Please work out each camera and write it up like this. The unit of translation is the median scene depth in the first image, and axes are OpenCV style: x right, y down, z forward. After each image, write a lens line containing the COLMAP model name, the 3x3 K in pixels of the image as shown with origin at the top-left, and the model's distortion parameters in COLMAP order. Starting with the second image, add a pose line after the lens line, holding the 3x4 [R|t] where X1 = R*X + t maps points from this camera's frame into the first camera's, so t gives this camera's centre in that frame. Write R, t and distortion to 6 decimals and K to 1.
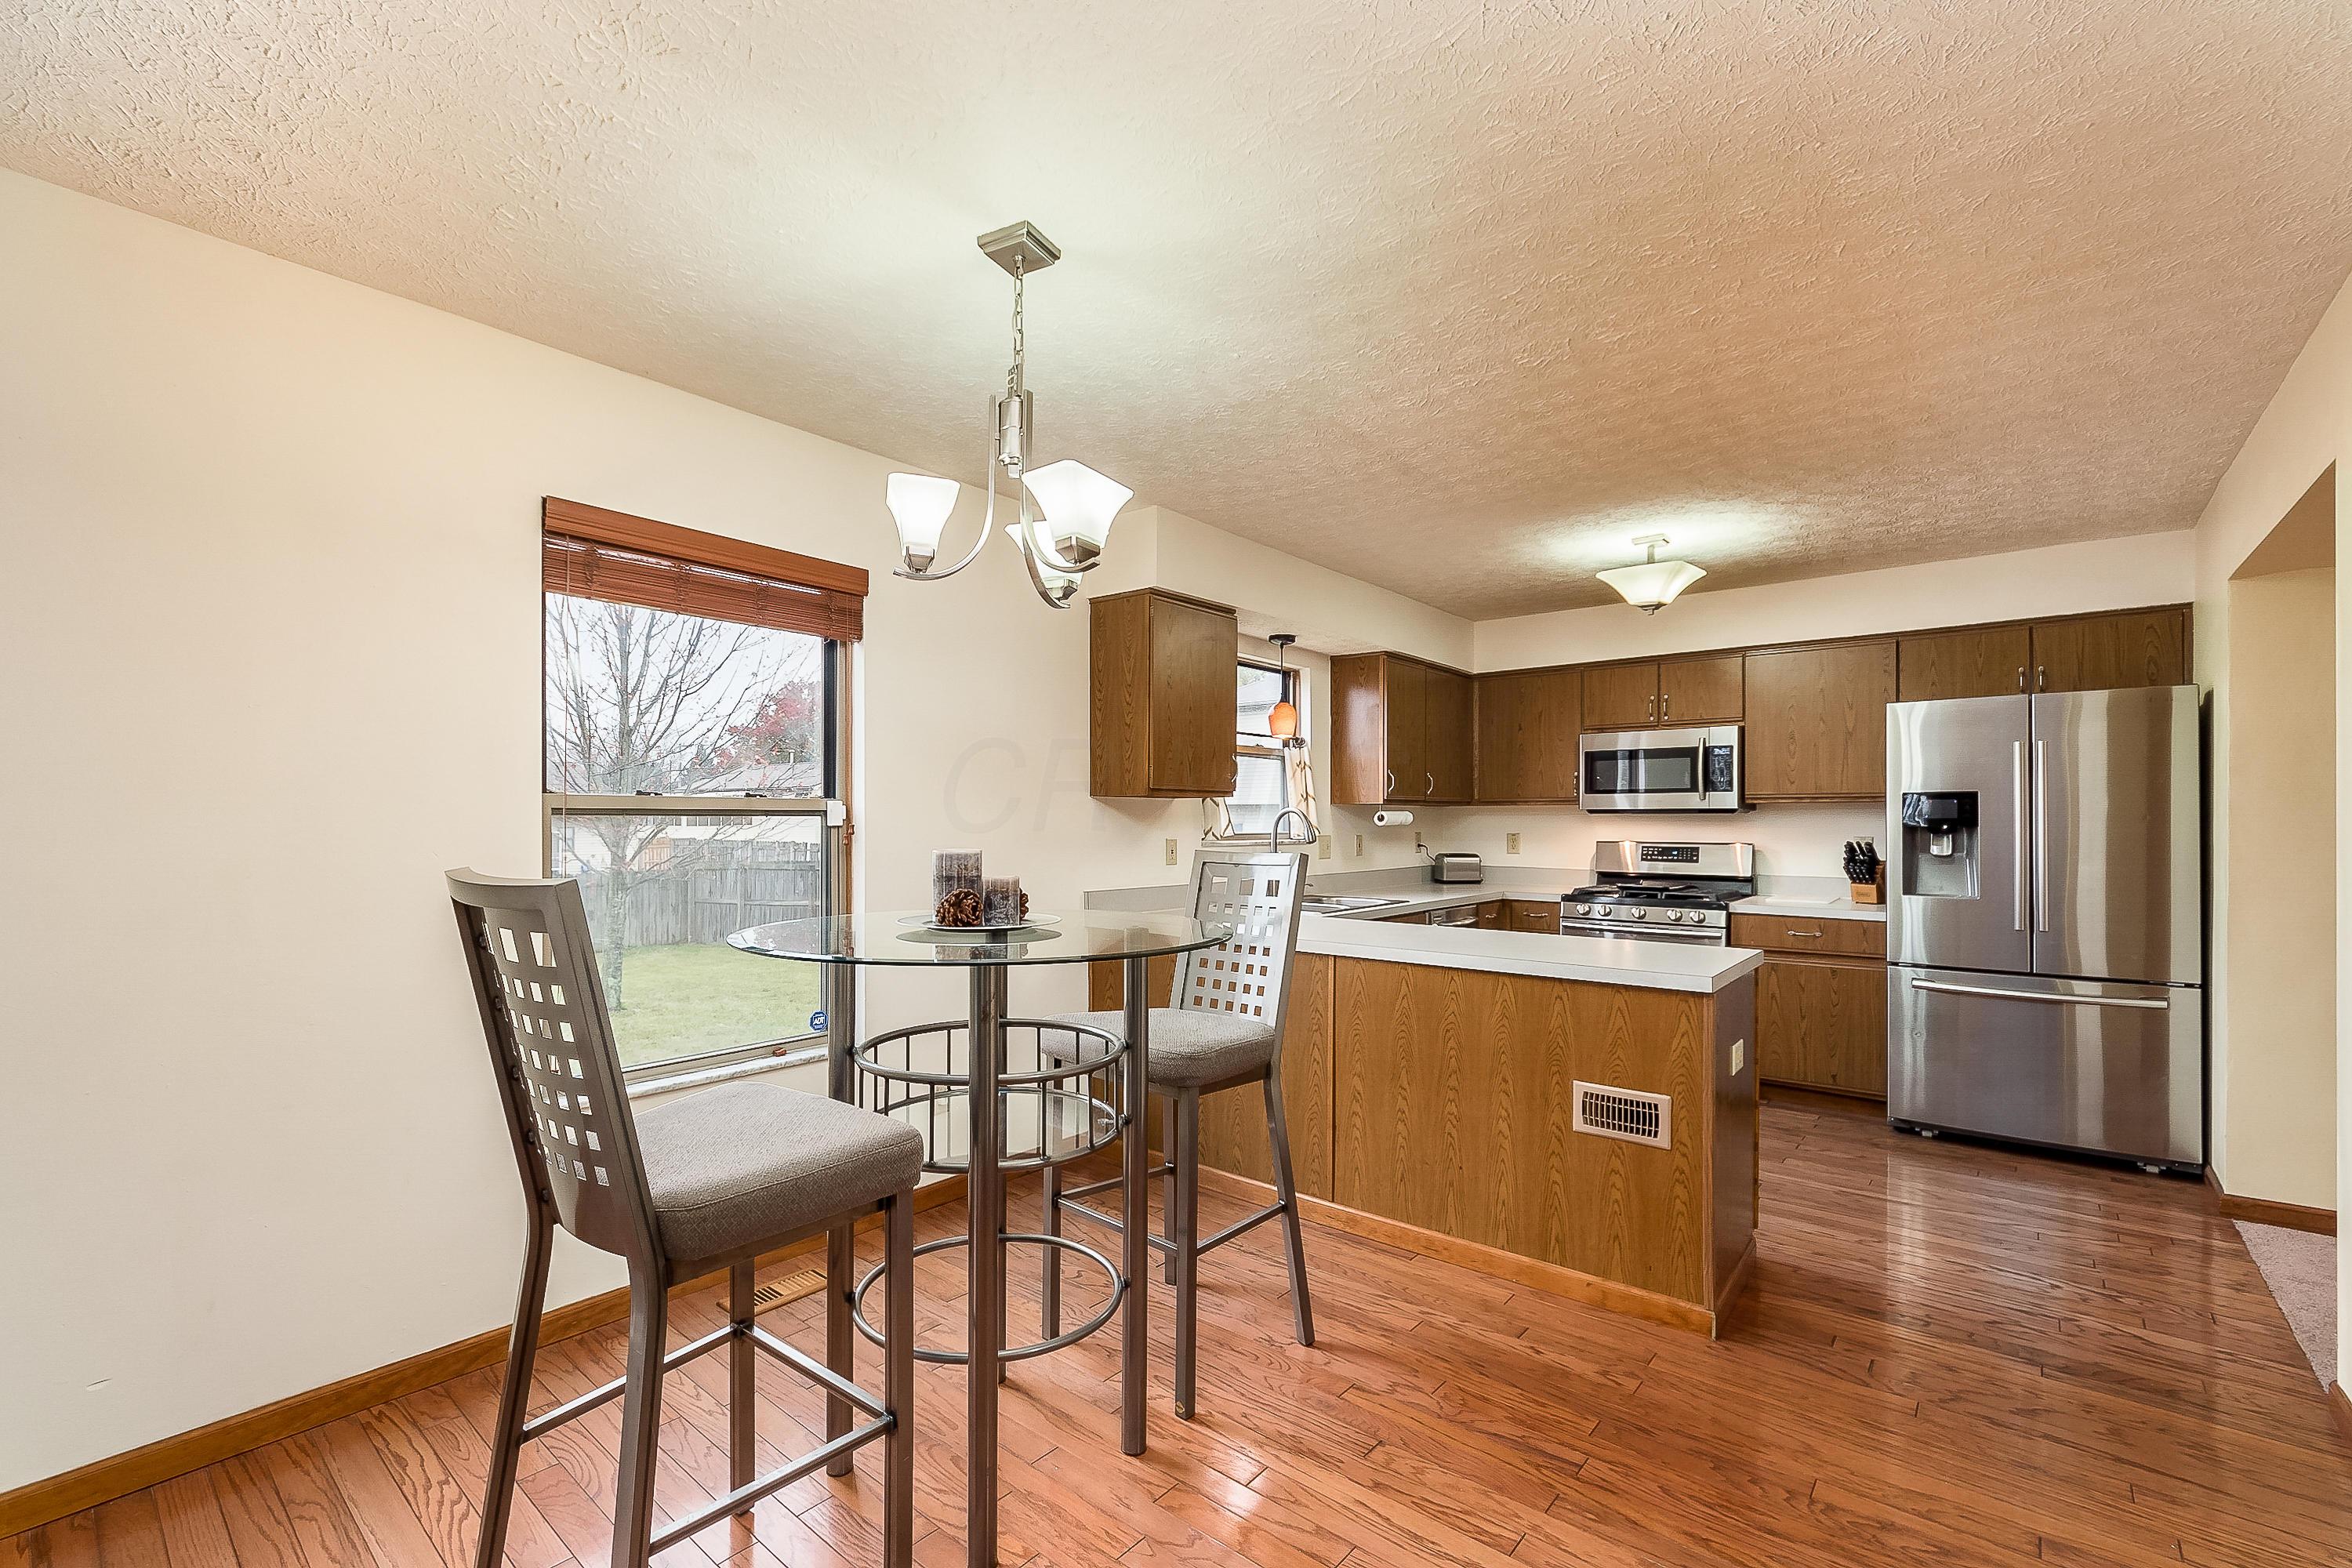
lens RADIAL K [[1001.7, 0, 1157.4], [0, 1001.7, 819.5], [0, 0, 1]] dist [0.007213, -0.000104]
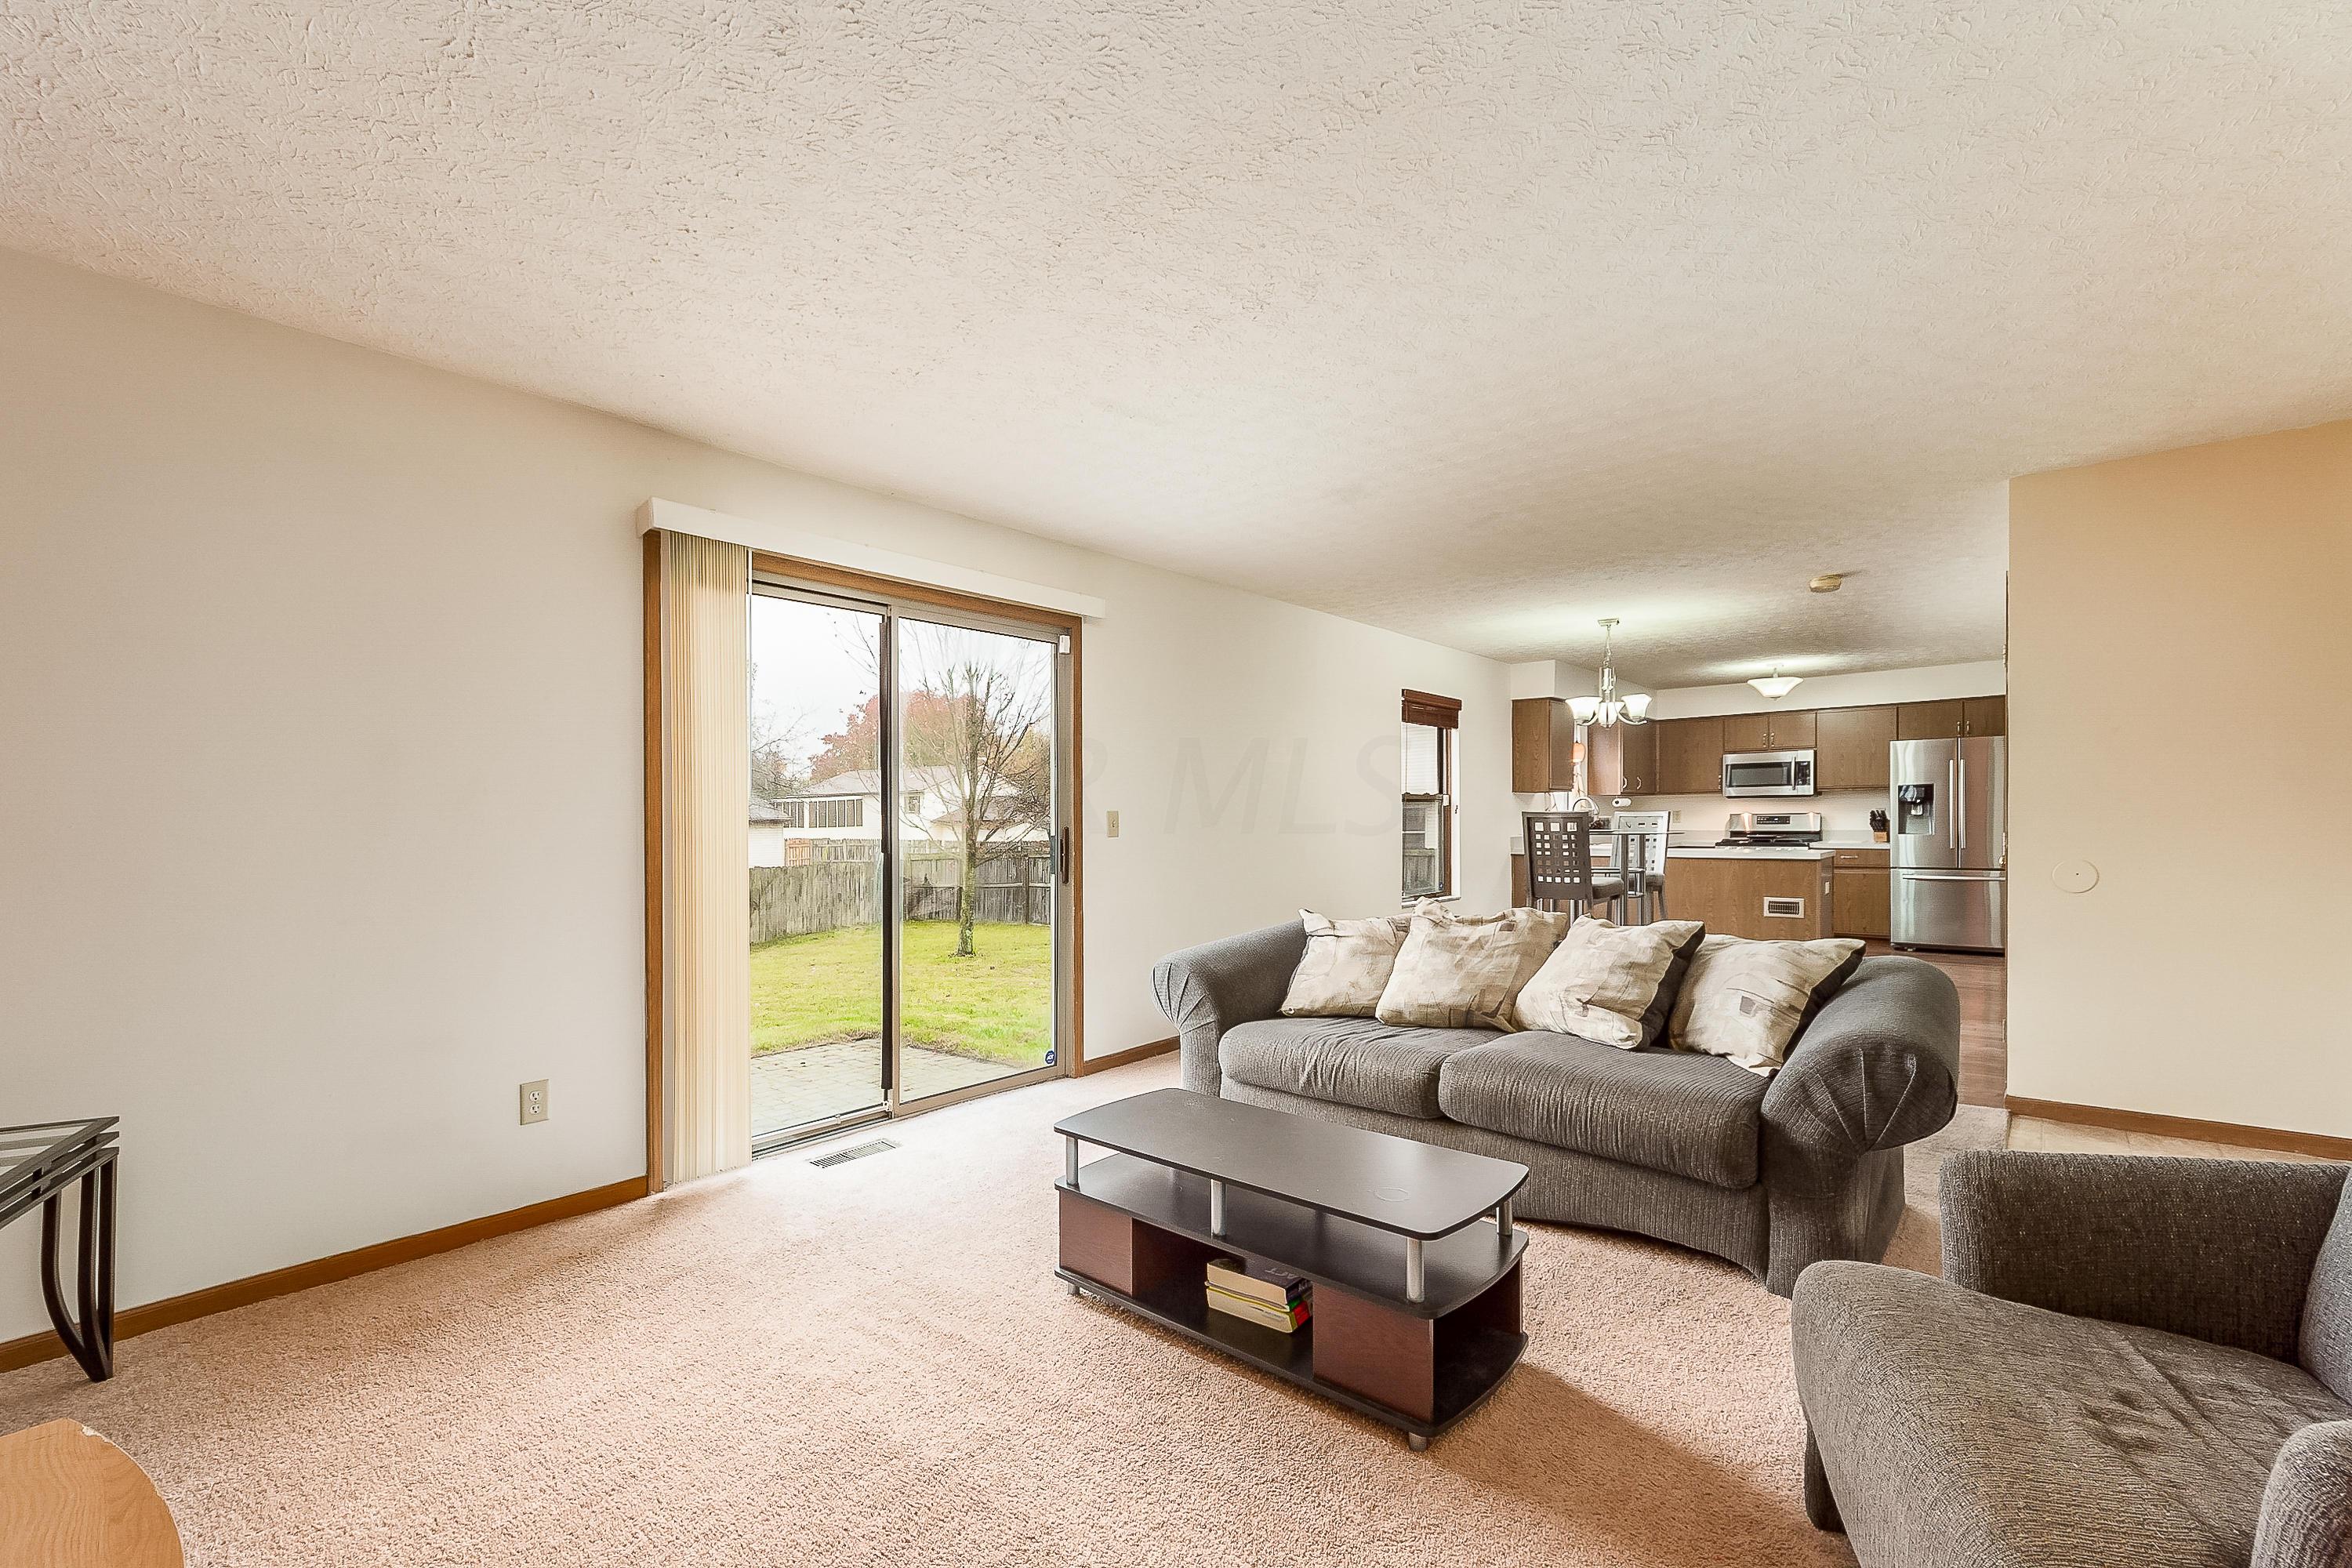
lens RADIAL K [[984.5, 0, 1169.3], [0, 984.5, 842.0], [0, 0, 1]] dist [0.000366, -0.000056]
pose [[0.999696, -0.012680, -0.021156, -0.607477], [0.013199, 0.999612, 0.024542, 0.017743], [0.020836, -0.024813, 0.999475, -0.897859]]
